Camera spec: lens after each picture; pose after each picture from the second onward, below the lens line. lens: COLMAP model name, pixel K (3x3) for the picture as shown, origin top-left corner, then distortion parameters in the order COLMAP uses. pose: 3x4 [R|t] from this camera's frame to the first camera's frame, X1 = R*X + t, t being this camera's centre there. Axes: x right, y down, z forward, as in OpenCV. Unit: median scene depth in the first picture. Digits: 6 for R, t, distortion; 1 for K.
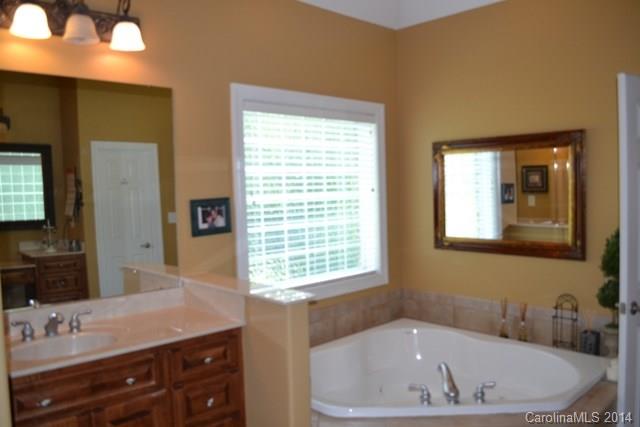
lens RADIAL K [[522.3, 0, 320.0], [0, 522.3, 213.5], [0, 0, 1]] dist [-0.072882, 0.003991]
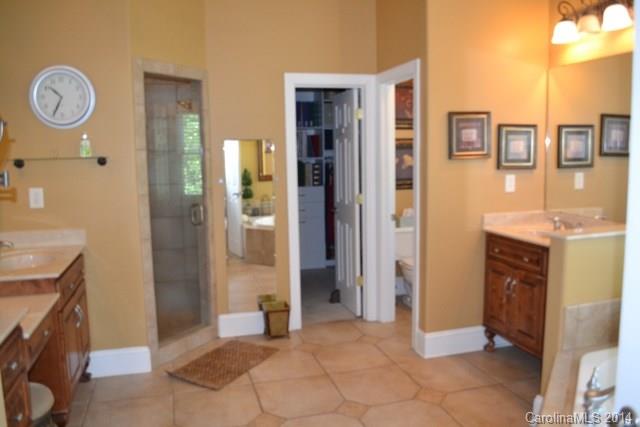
lens RADIAL K [[522.3, 0, 320.0], [0, 522.3, 213.5], [0, 0, 1]] dist [-0.072882, 0.003991]
pose [[-0.467680, 0.144329, -0.872035, 1.277209], [-0.008249, 0.985823, 0.167586, -0.074055], [0.883859, 0.085570, -0.459859, 1.145922]]
